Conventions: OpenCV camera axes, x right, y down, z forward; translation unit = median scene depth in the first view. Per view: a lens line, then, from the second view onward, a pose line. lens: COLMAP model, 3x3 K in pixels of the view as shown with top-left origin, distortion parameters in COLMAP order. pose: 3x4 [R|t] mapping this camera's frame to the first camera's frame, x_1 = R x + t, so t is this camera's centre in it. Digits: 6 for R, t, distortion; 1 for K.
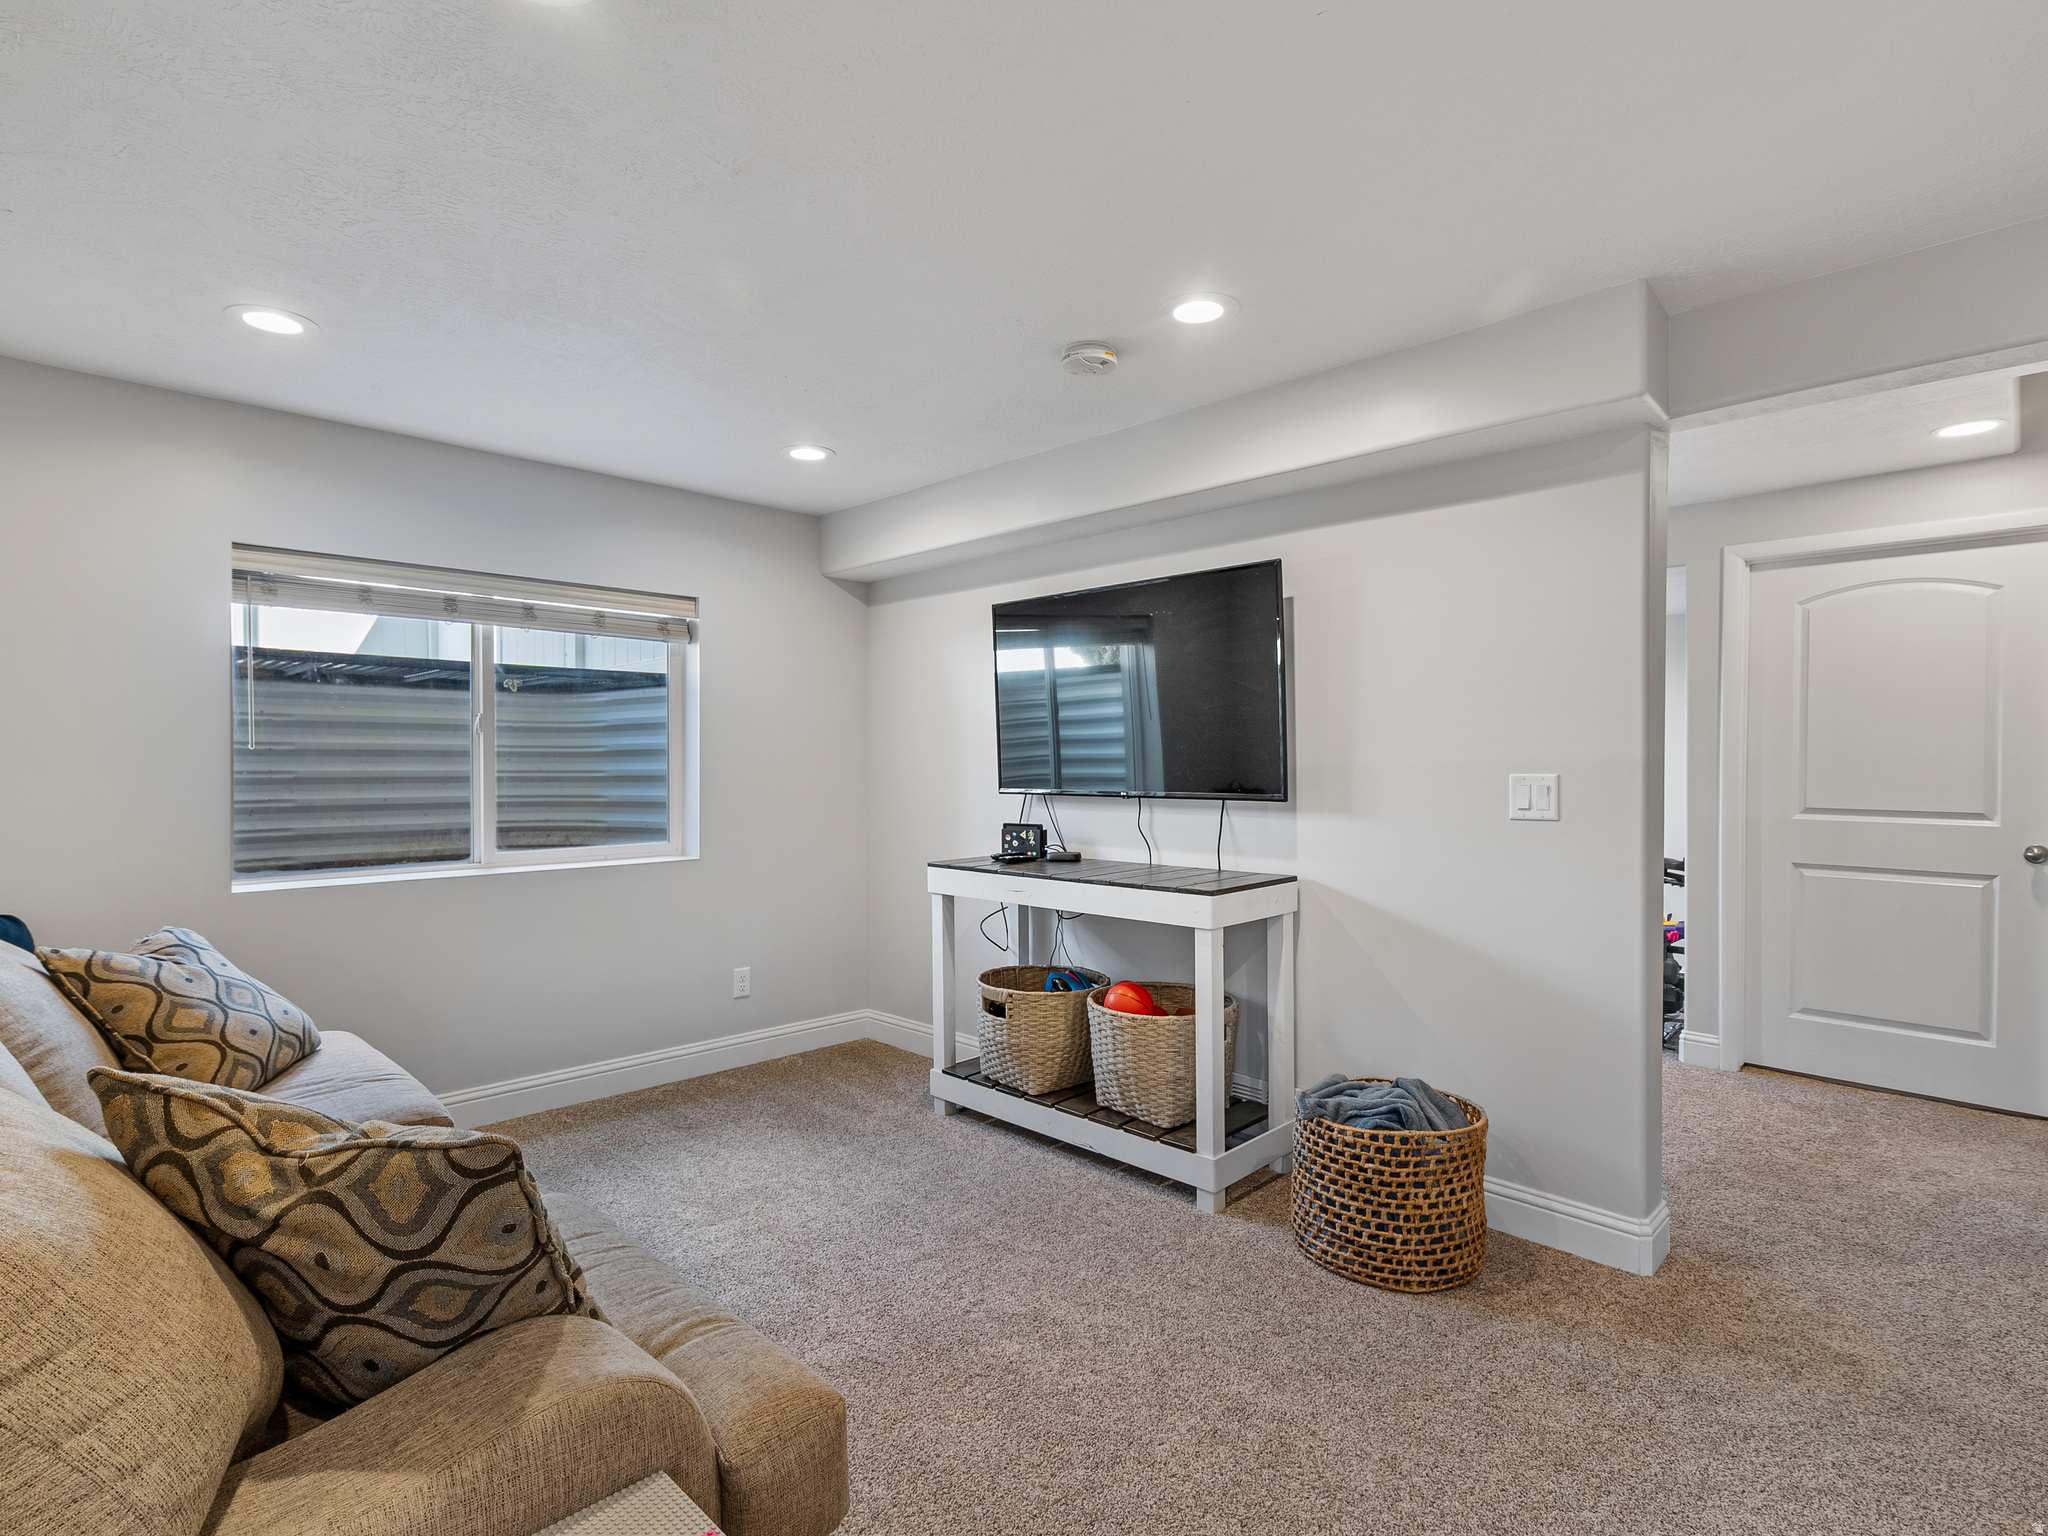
lens RADIAL K [[1051.4, 0, 1022.2], [0, 1051.4, 776.7], [0, 0, 1]] dist [0.001716, 0.003499]
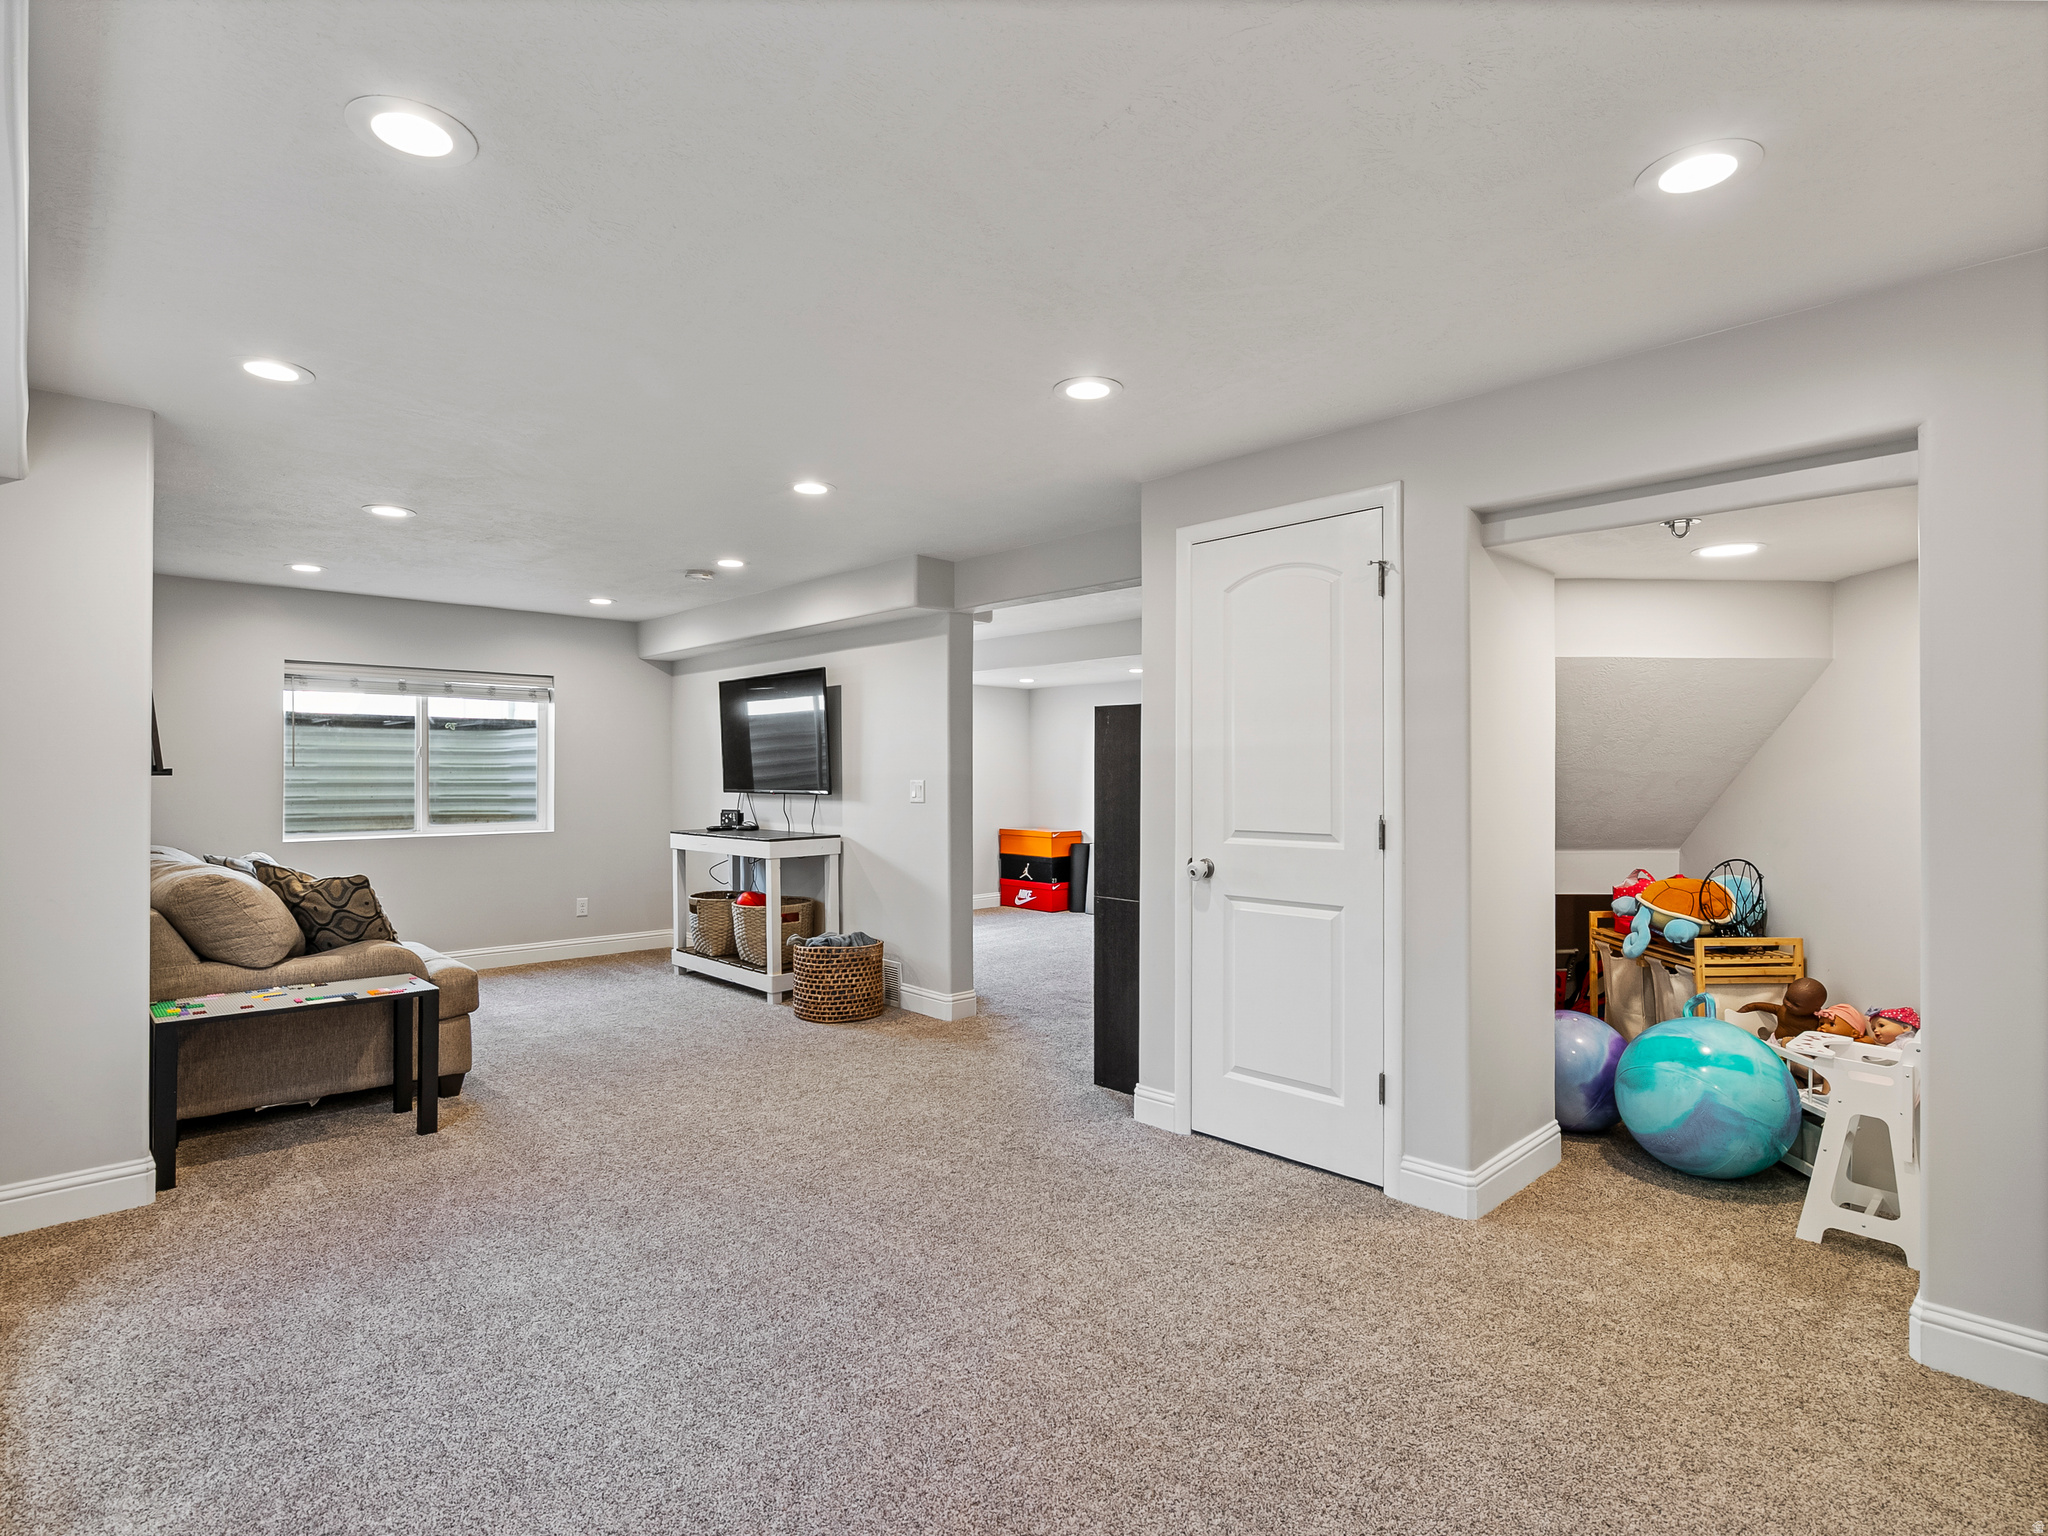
lens RADIAL K [[1051.4, 0, 1016.8], [0, 1051.4, 764.7], [0, 0, 1]] dist [0.001716, 0.003499]
pose [[0.999753, 0.000685, -0.022235, 0.592746], [-0.001138, 0.999792, -0.020377, 0.006854], [0.022216, 0.020397, 0.999545, -0.836746]]
